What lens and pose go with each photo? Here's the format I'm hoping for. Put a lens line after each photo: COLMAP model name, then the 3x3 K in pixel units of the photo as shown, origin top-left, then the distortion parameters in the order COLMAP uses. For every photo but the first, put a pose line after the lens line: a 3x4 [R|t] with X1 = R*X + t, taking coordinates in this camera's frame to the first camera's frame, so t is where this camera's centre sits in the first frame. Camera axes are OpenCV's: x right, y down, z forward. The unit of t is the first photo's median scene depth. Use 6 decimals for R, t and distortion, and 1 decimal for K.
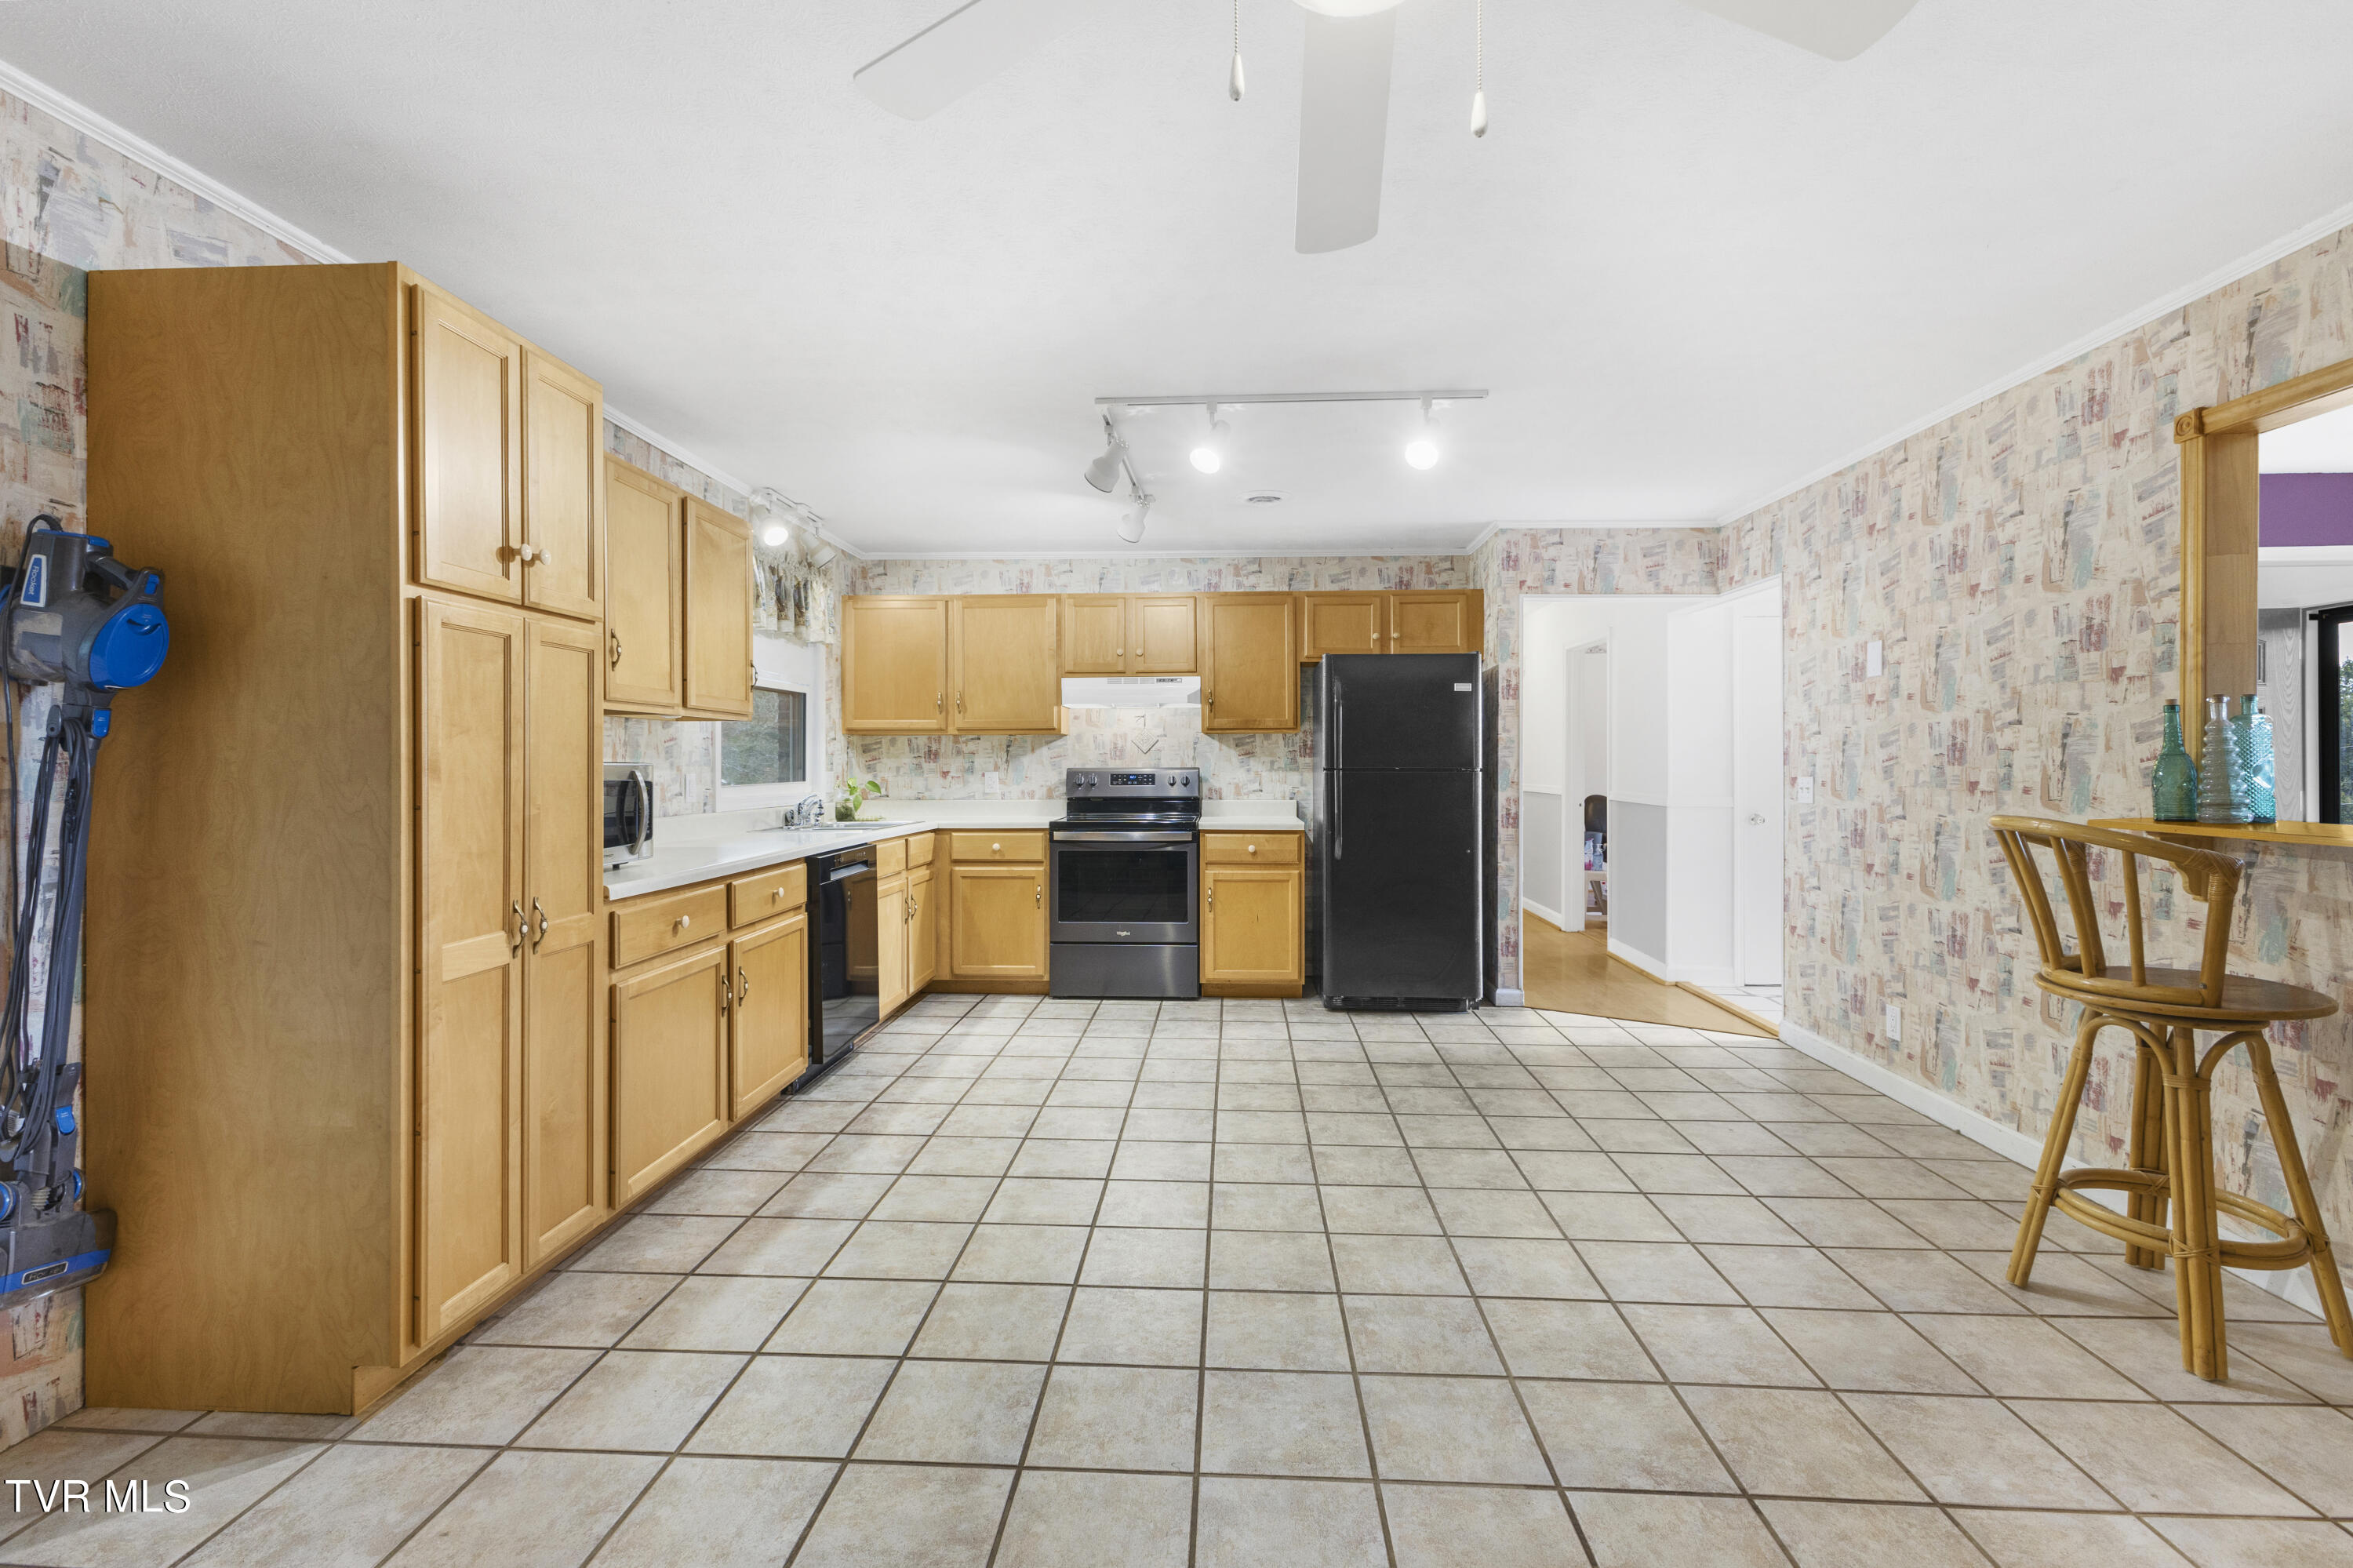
lens RADIAL K [[1029.7, 0, 1176.5], [0, 1029.7, 773.4], [0, 0, 1]] dist [0.011423, -0.000507]
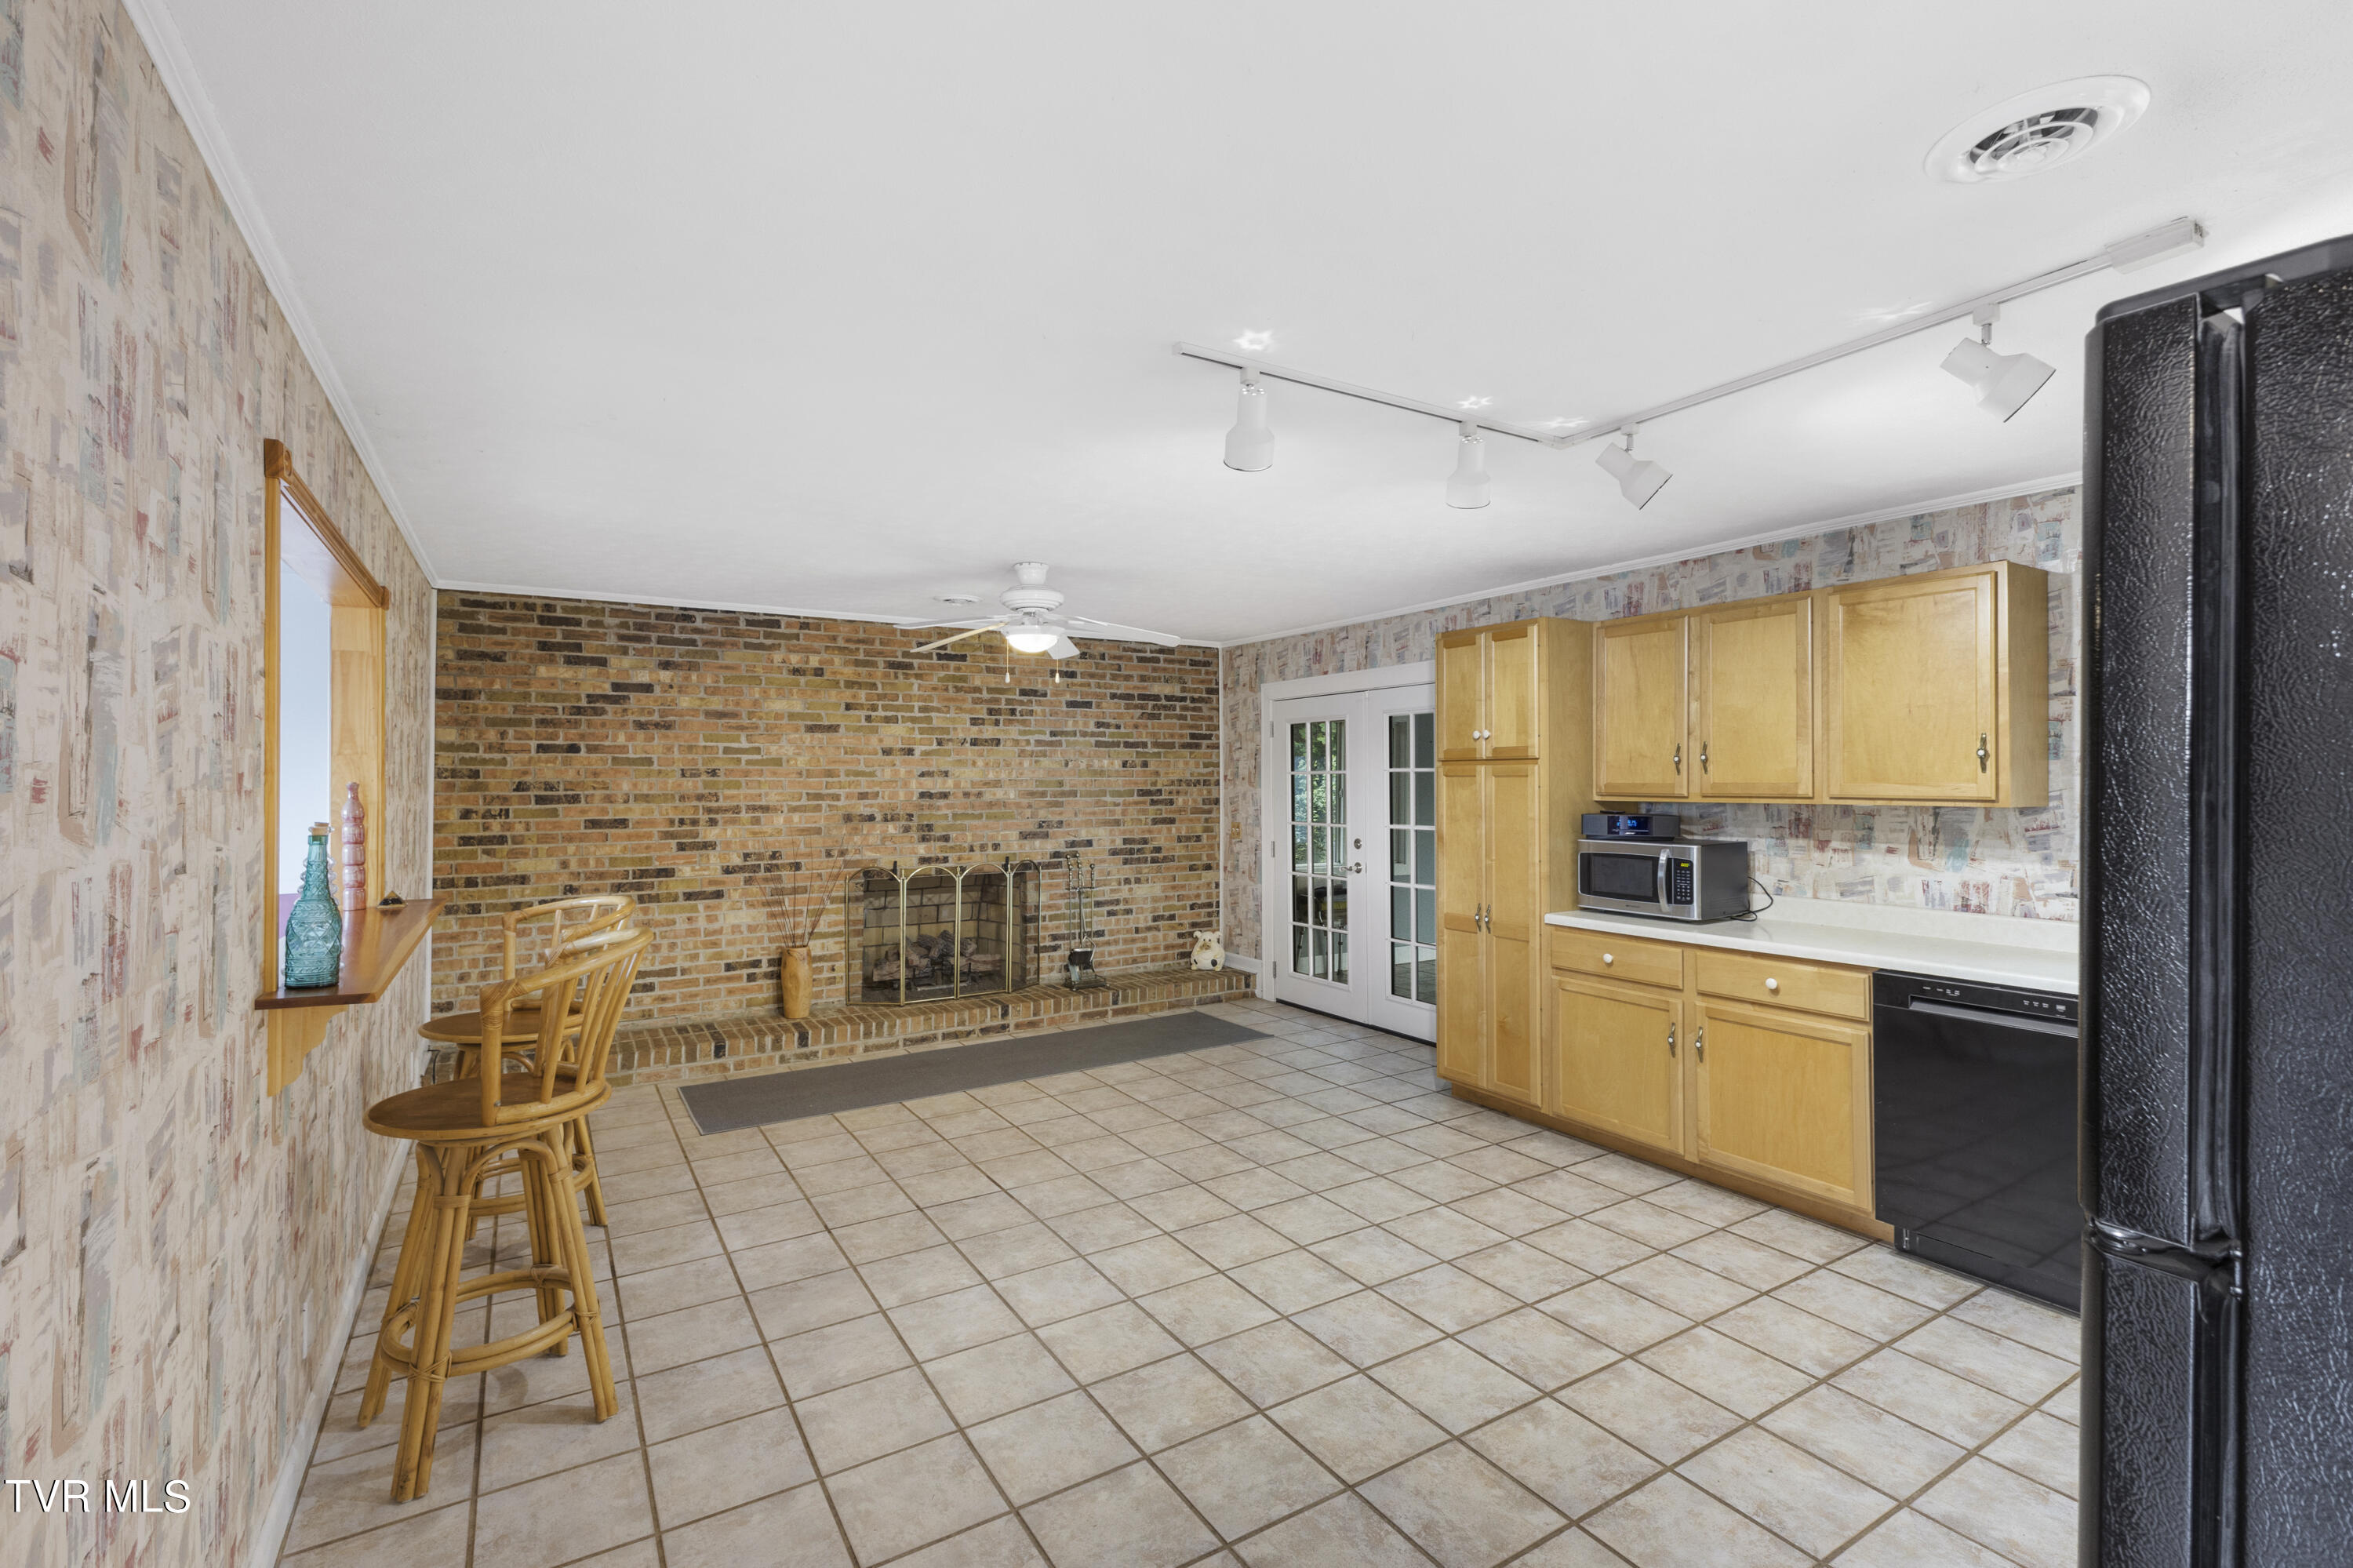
lens RADIAL K [[1029.7, 0, 1176.5], [0, 1029.7, 773.4], [0, 0, 1]] dist [0.011423, -0.000507]
pose [[-0.817233, -0.003138, -0.576298, 0.831335], [-0.004388, 0.999990, 0.000779, -0.105759], [0.576290, 0.003165, -0.817239, 1.869892]]
